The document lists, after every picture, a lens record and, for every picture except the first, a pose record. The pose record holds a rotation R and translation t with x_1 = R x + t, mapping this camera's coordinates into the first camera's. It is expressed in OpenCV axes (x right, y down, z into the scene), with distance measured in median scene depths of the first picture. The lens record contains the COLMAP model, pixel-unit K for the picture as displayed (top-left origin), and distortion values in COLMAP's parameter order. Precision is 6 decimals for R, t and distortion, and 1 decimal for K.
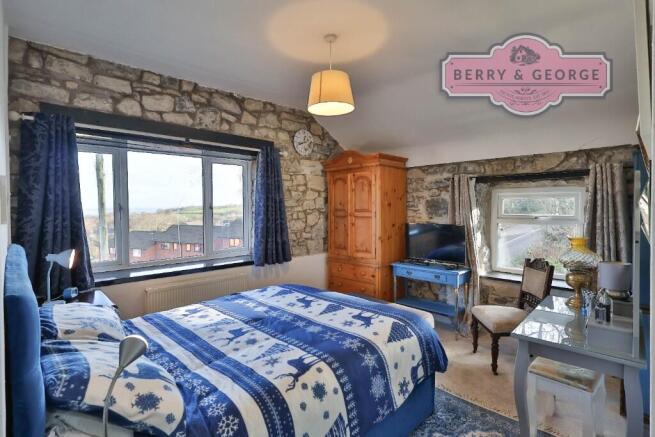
lens RADIAL K [[319.9, 0, 327.8], [0, 319.9, 215.8], [0, 0, 1]] dist [-0.001991, -0.001096]
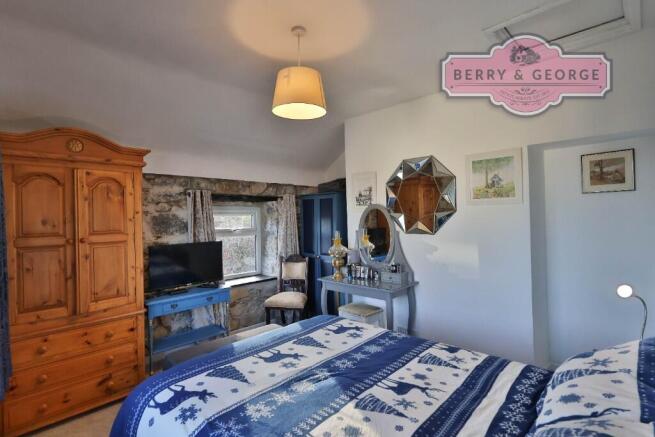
lens RADIAL K [[319.9, 0, 326.2], [0, 319.9, 216.3], [0, 0, 1]] dist [-0.001991, -0.001096]
pose [[-0.010339, 0.003134, 0.999942, -0.625862], [0.042487, 0.999093, -0.002692, -0.033599], [-0.999044, 0.042457, -0.010463, 0.696155]]
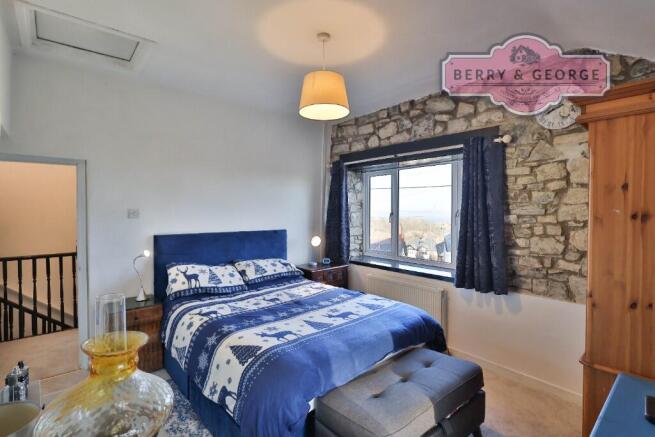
lens RADIAL K [[319.9, 0, 327.9], [0, 319.9, 216.5], [0, 0, 1]] dist [-0.001991, -0.001096]
pose [[-0.069327, 0.027709, -0.997209, 0.694758], [-0.026934, 0.999198, 0.029637, -0.043262], [0.997230, 0.028914, -0.068525, 0.795404]]
